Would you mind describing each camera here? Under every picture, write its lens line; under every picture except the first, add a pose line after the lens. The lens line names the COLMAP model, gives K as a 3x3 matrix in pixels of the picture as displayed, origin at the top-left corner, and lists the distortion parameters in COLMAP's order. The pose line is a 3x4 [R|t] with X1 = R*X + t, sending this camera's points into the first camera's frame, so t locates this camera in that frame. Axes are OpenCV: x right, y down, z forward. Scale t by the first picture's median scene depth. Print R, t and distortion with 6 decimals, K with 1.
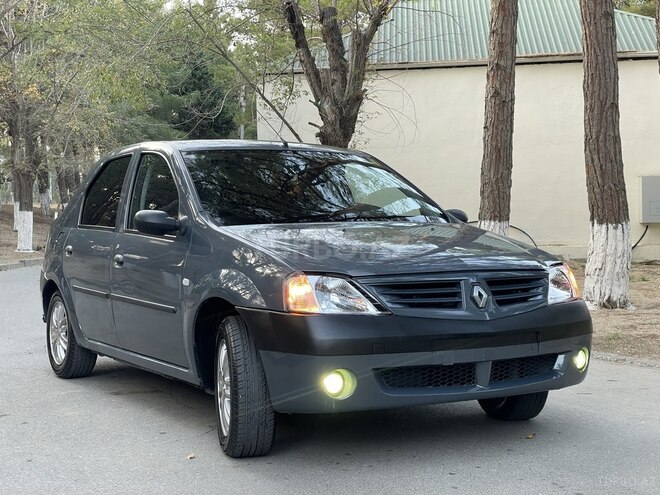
lens RADIAL K [[981.0, 0, 331.9], [0, 981.0, 235.7], [0, 0, 1]] dist [0.134224, -0.109240]
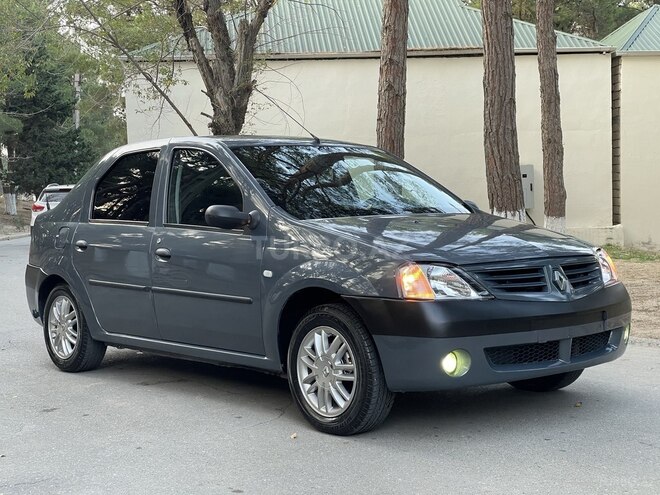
lens RADIAL K [[977.7, 0, 330.0], [0, 977.7, 247.5], [0, 0, 1]] dist [0.161626, -0.144478]
pose [[0.983150, -0.017154, 0.181993, -0.104894], [0.012676, 0.999588, 0.025739, -0.002571], [-0.182360, -0.022999, 0.982963, -0.015863]]
